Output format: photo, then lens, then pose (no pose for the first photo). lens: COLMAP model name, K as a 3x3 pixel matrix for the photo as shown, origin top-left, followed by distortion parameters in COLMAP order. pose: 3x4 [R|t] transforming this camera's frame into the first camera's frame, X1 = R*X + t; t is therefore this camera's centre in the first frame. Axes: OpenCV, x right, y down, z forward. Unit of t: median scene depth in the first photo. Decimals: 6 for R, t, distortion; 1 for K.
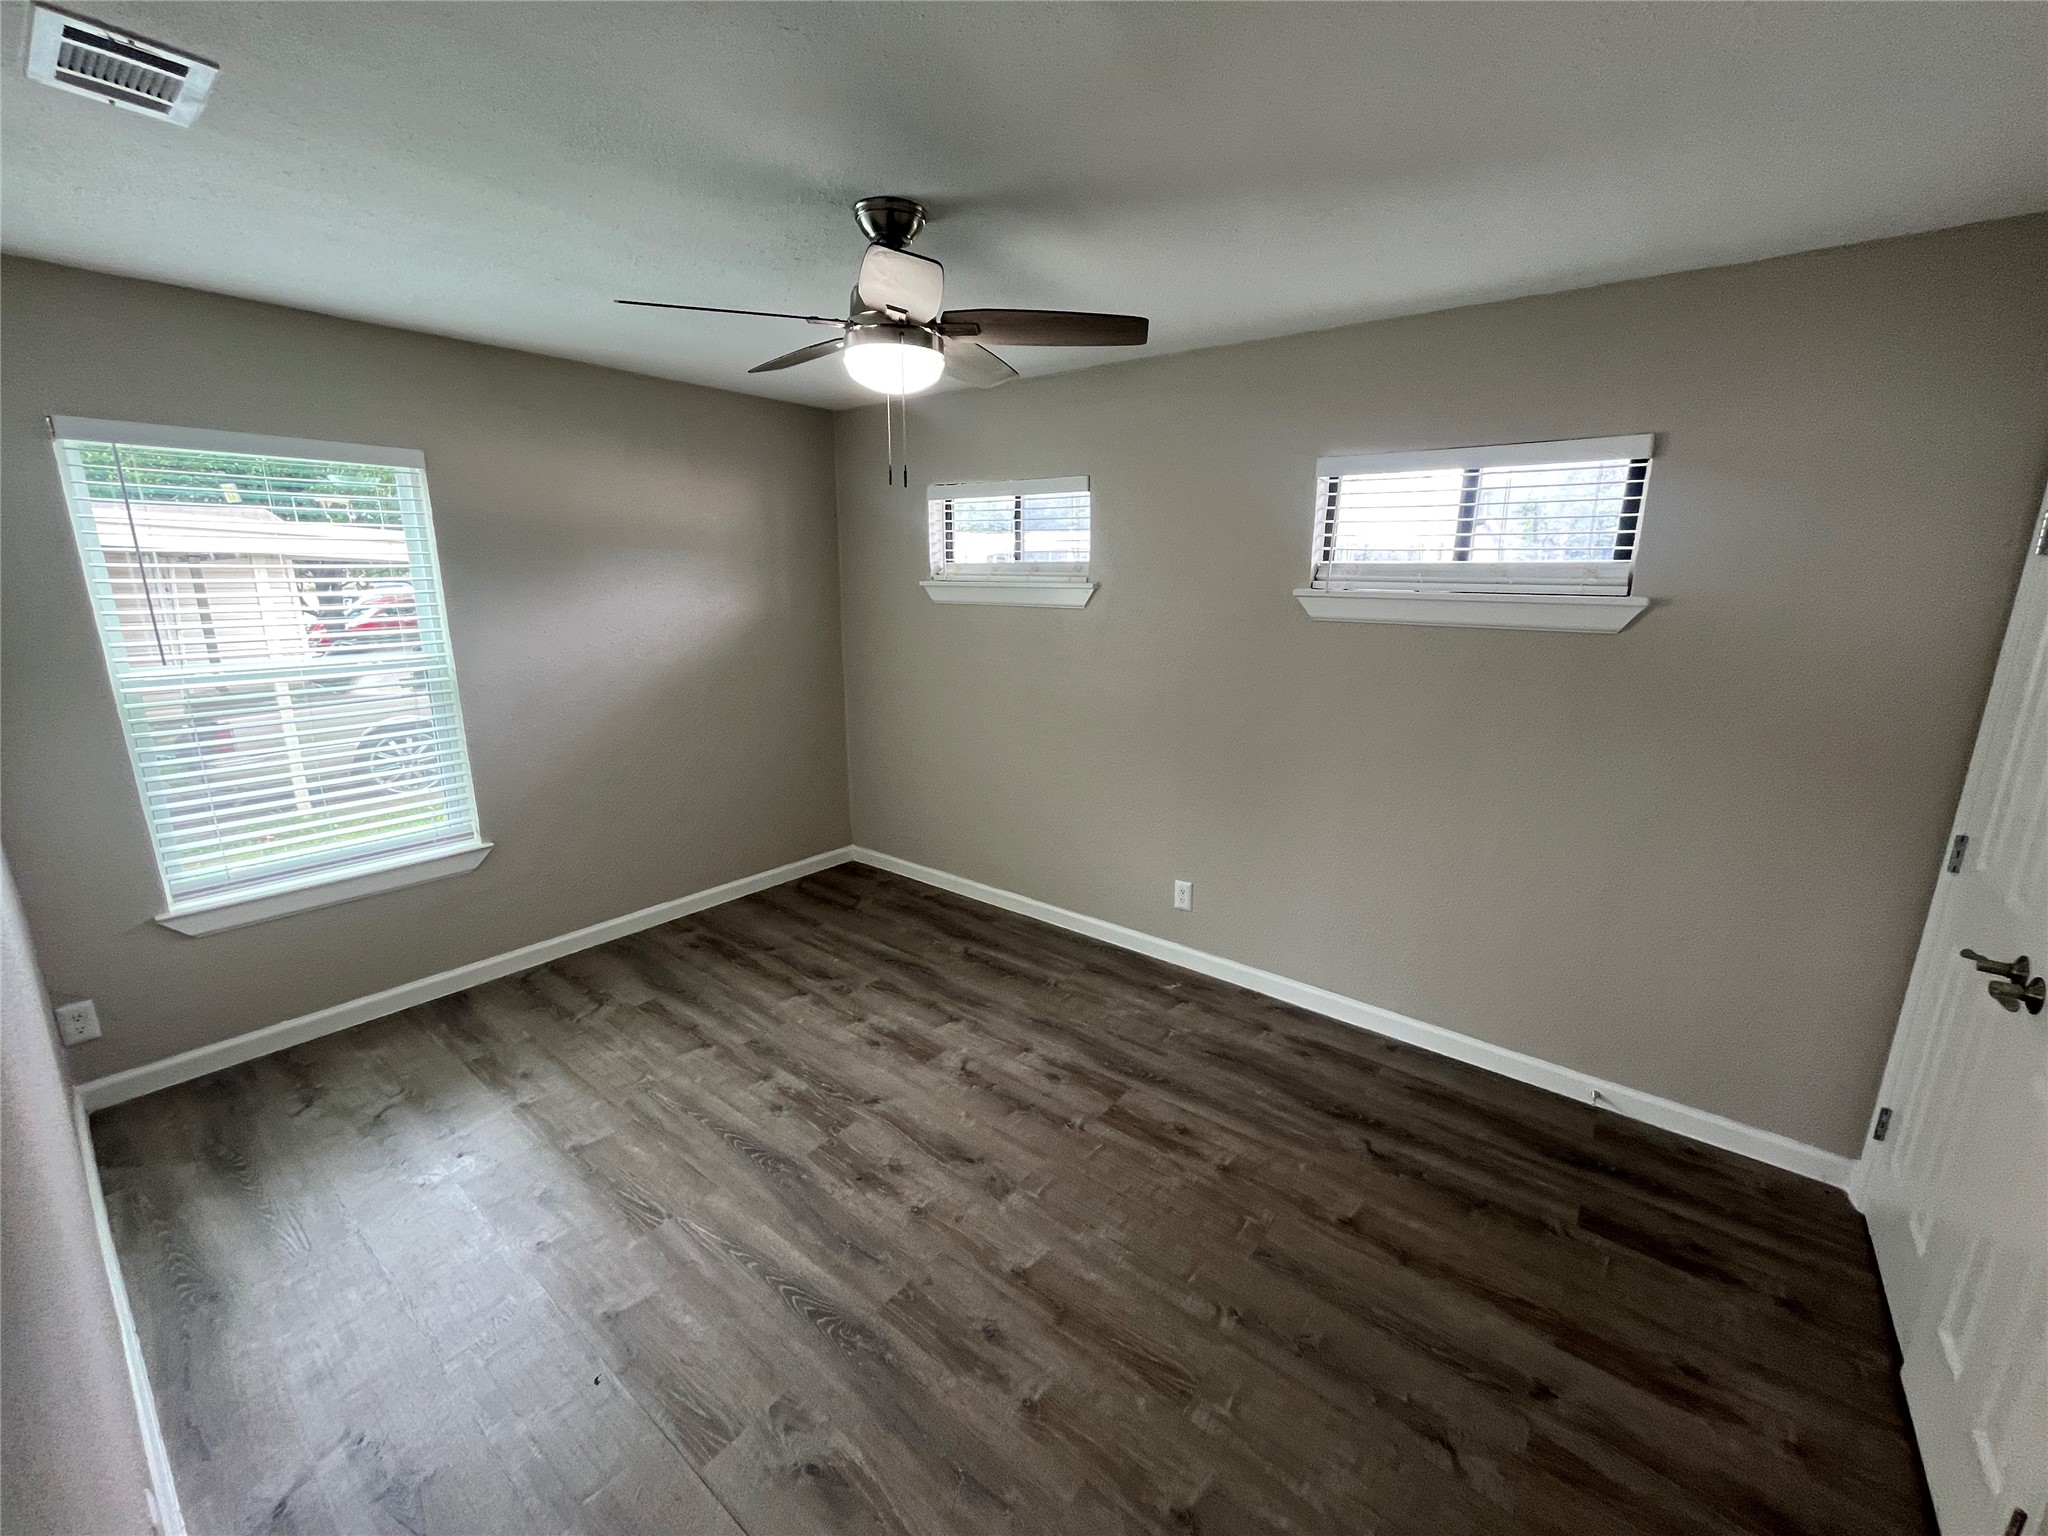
lens RADIAL K [[825.8, 0, 1024.0], [0, 825.8, 768.0], [0, 0, 1]] dist [-0.003129, 0.000086]
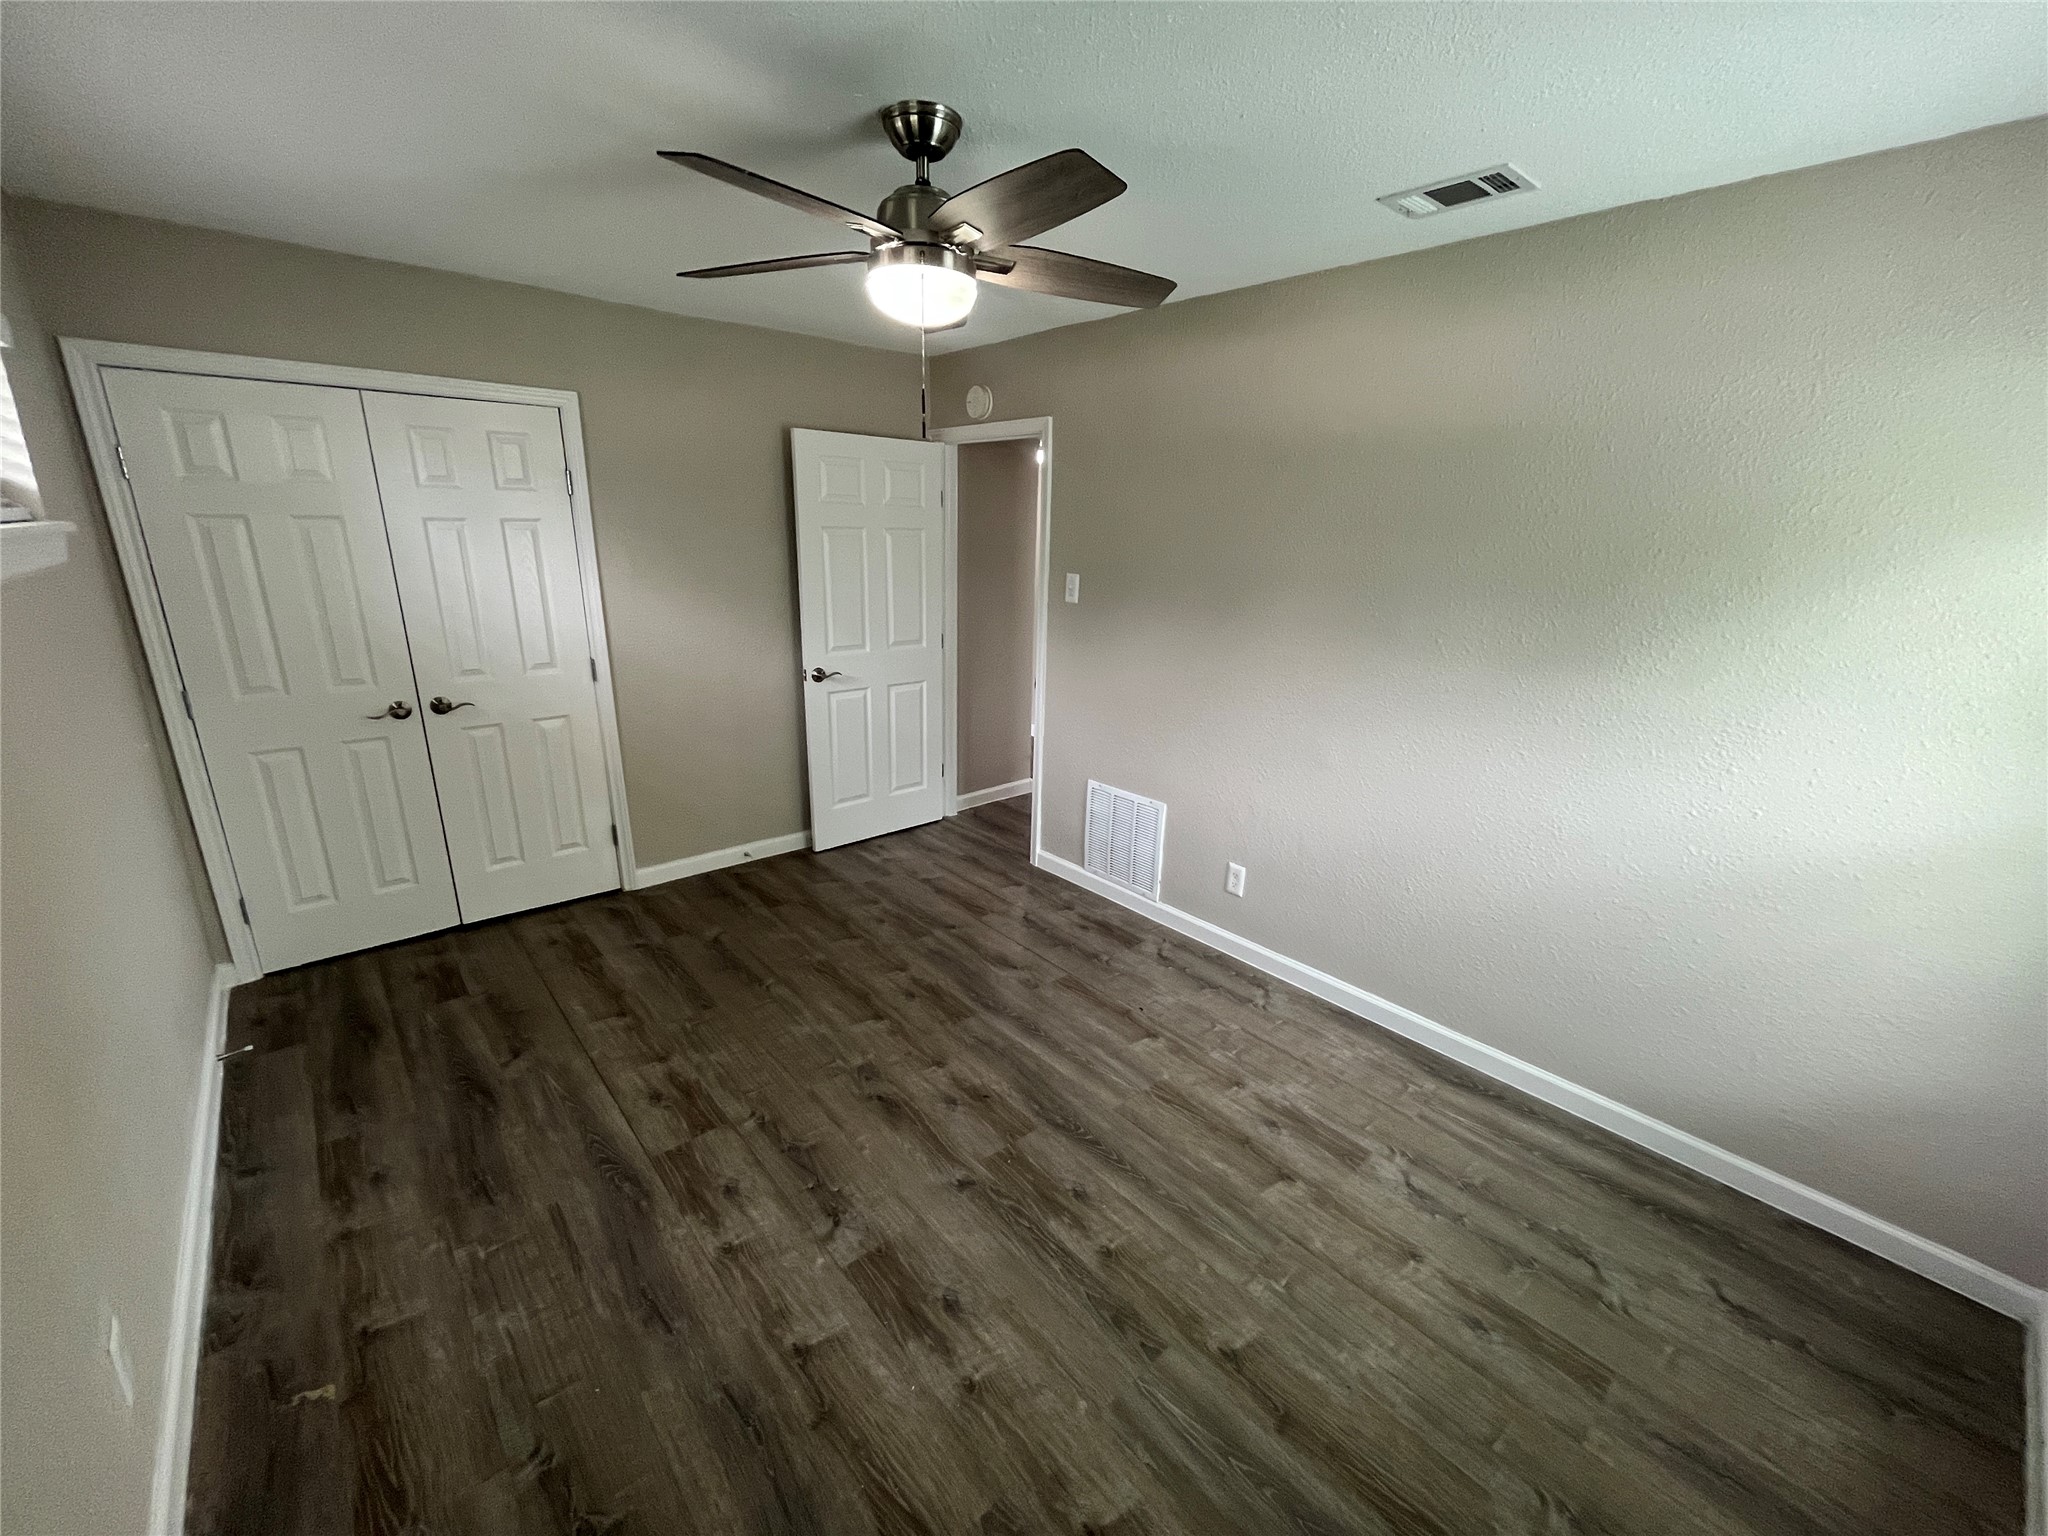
lens RADIAL K [[825.8, 0, 1024.0], [0, 825.8, 768.0], [0, 0, 1]] dist [-0.003129, 0.000086]
pose [[-0.983177, -0.084684, 0.161840, -0.350578], [0.007388, 0.866871, 0.498478, -0.370168], [-0.182508, 0.491287, -0.851662, 1.538999]]
